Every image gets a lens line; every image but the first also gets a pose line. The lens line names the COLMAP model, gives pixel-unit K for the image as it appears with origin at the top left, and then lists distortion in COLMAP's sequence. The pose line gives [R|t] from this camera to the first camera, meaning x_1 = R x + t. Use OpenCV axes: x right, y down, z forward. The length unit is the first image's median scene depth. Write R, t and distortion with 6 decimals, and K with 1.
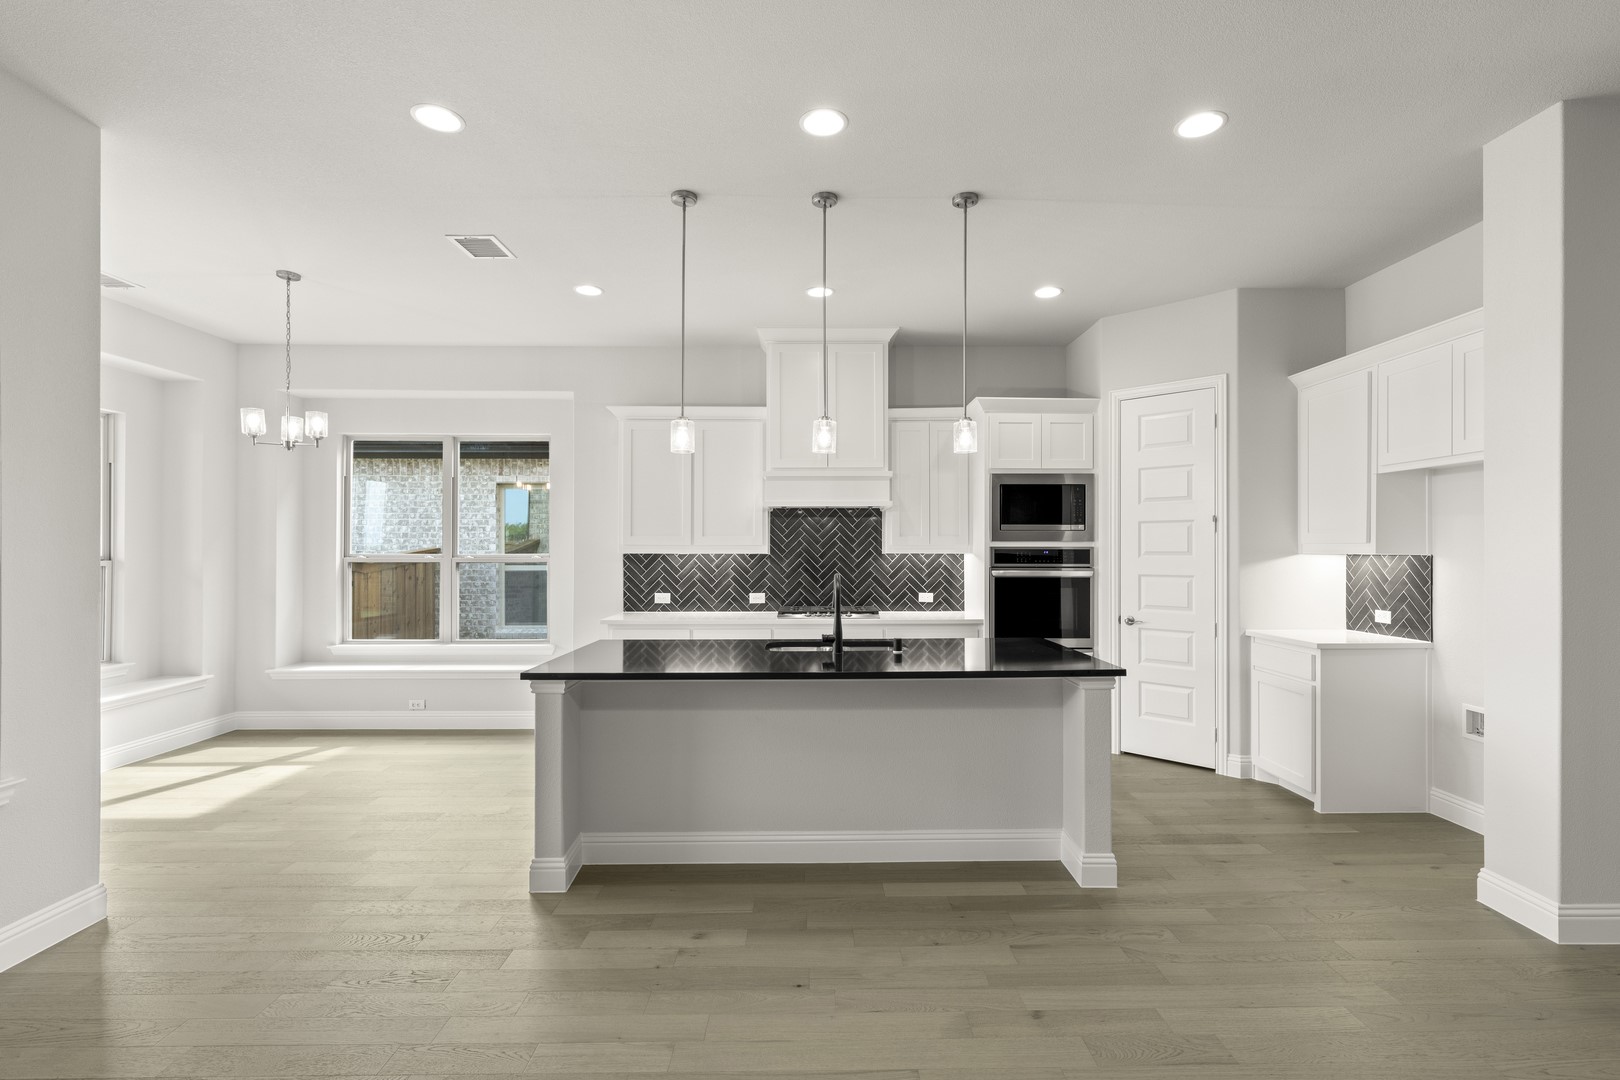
lens RADIAL K [[750.2, 0, 817.1], [0, 750.2, 549.5], [0, 0, 1]] dist [-0.001840, 0.000096]
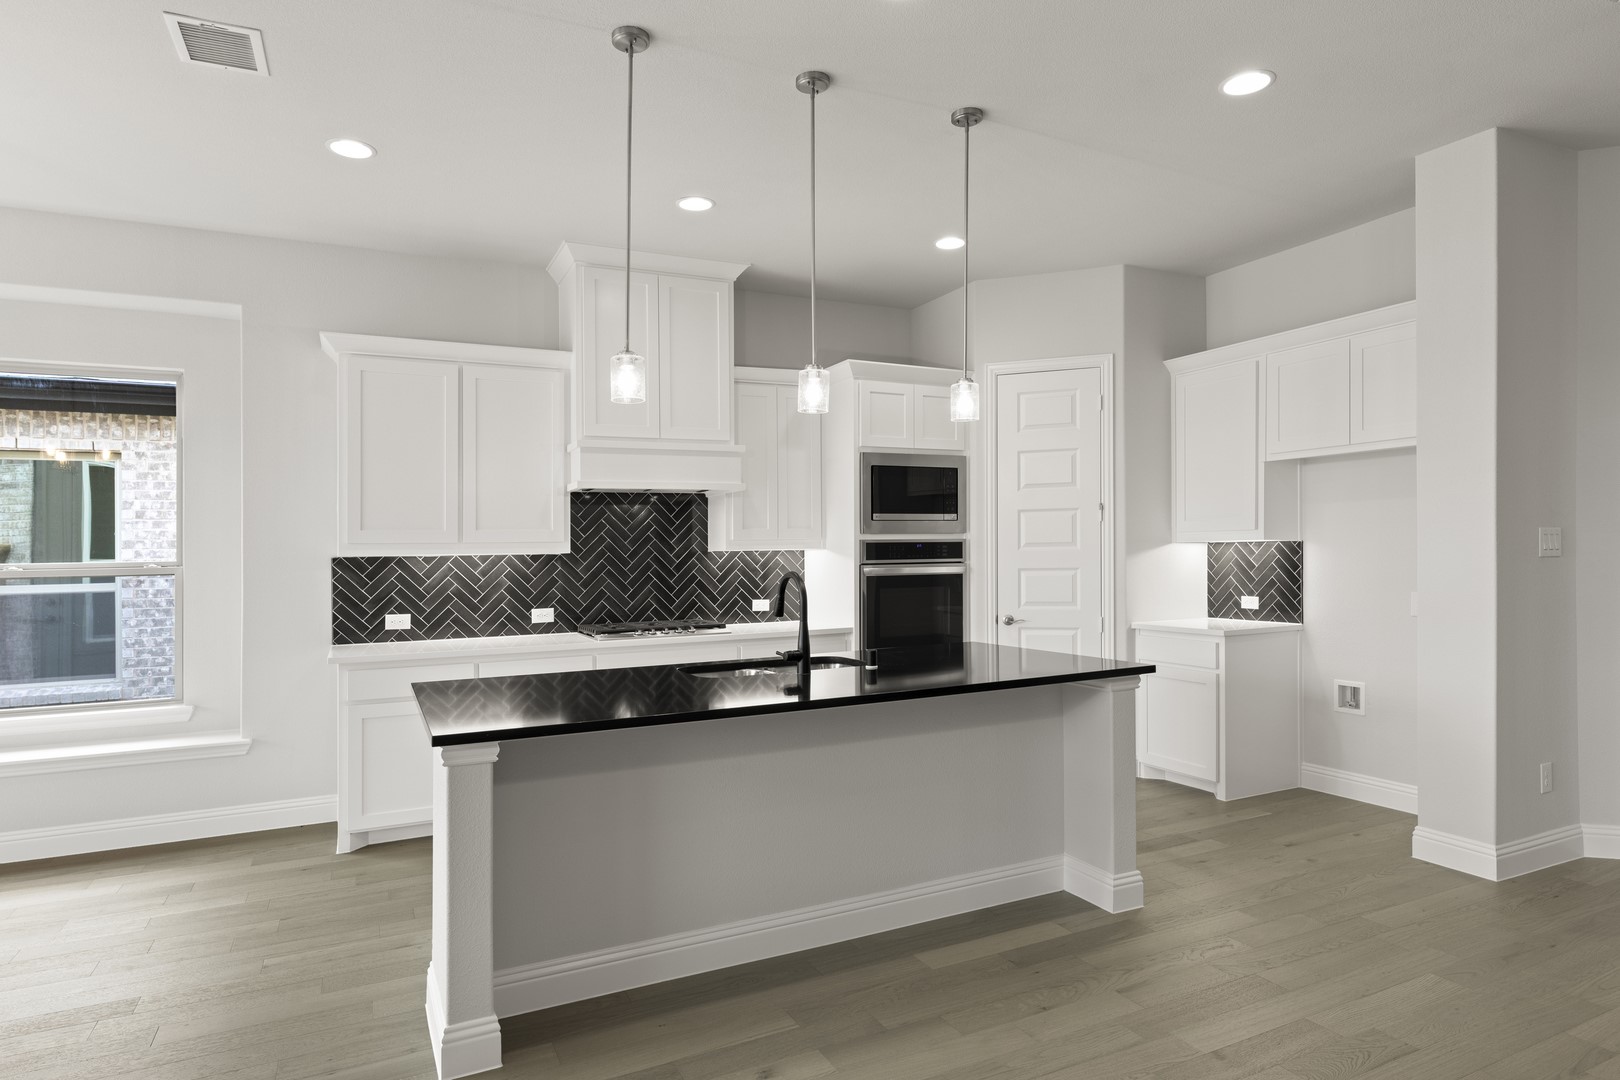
lens RADIAL K [[919.7, 0, 806.1], [0, 919.7, 555.2], [0, 0, 1]] dist [-0.000082, 0.000215]
pose [[0.903519, -0.016003, 0.428248, -0.323295], [0.016245, 0.999863, 0.003088, 0.011234], [-0.428239, 0.004167, 0.903656, 0.122875]]
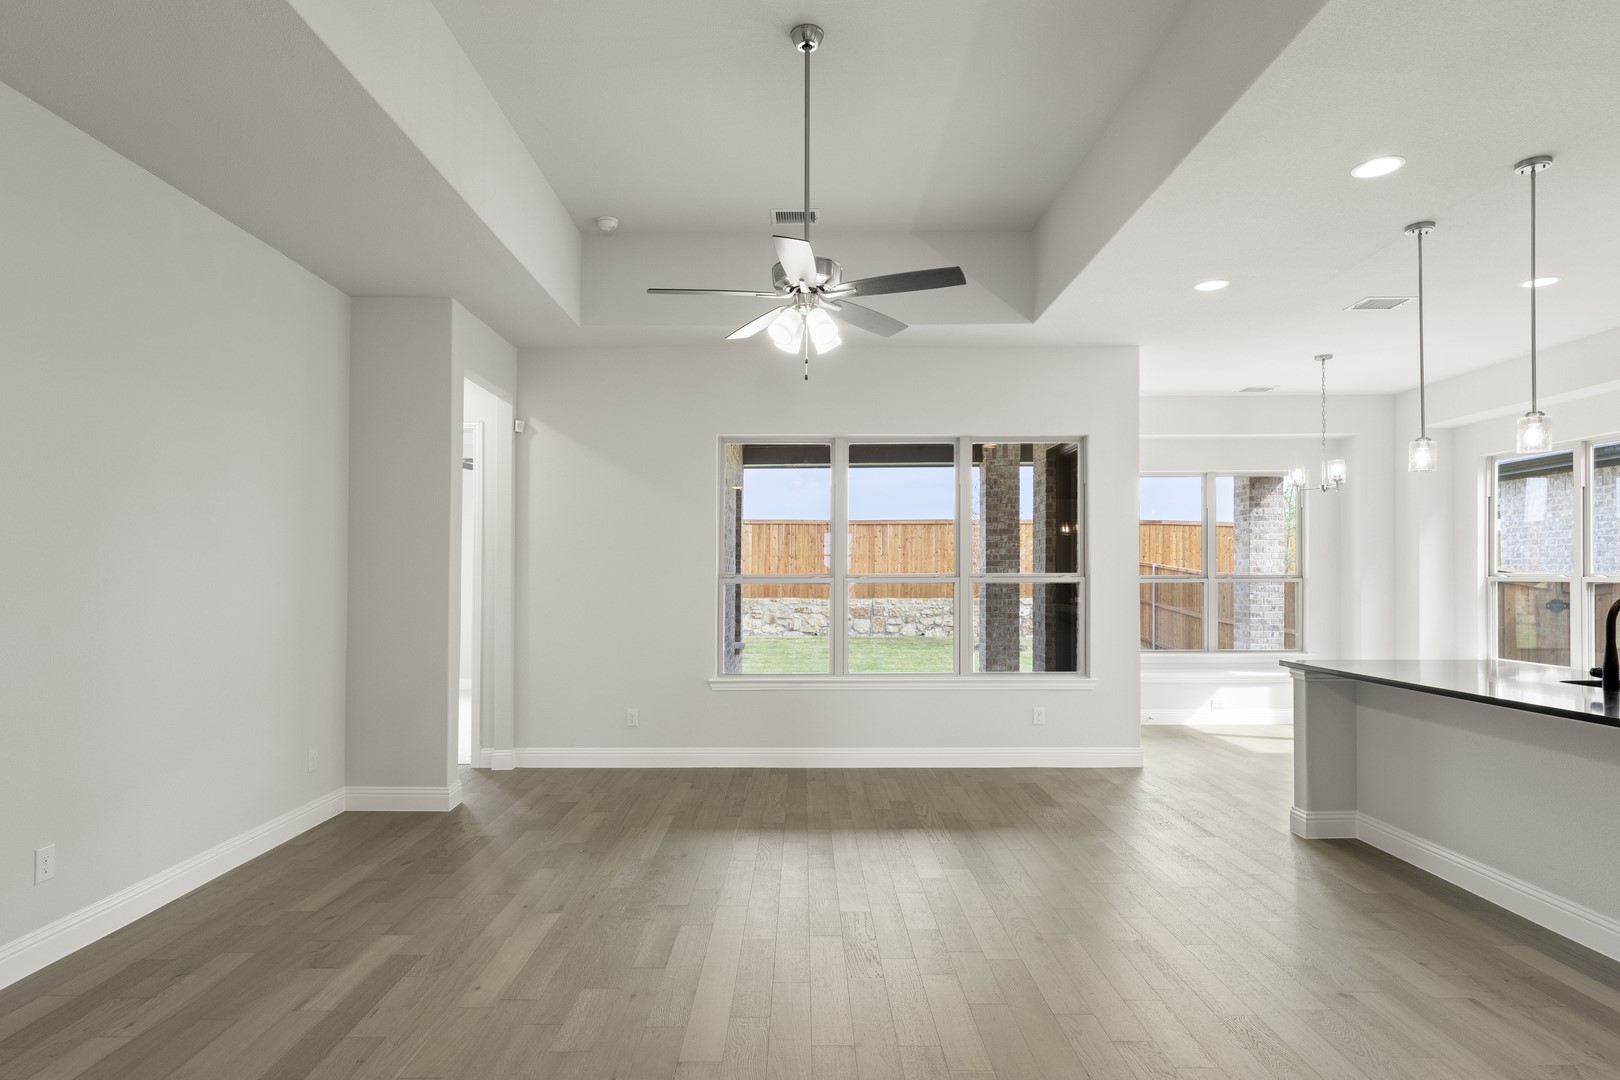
lens RADIAL K [[844.8, 0, 806.0], [0, 844.8, 570.8], [0, 0, 1]] dist [0.014085, -0.000314]
pose [[-0.005681, -0.006219, -0.999965, 0.825638], [0.004894, 0.999969, -0.006247, 0.007298], [0.999972, -0.004929, -0.005650, 0.126255]]
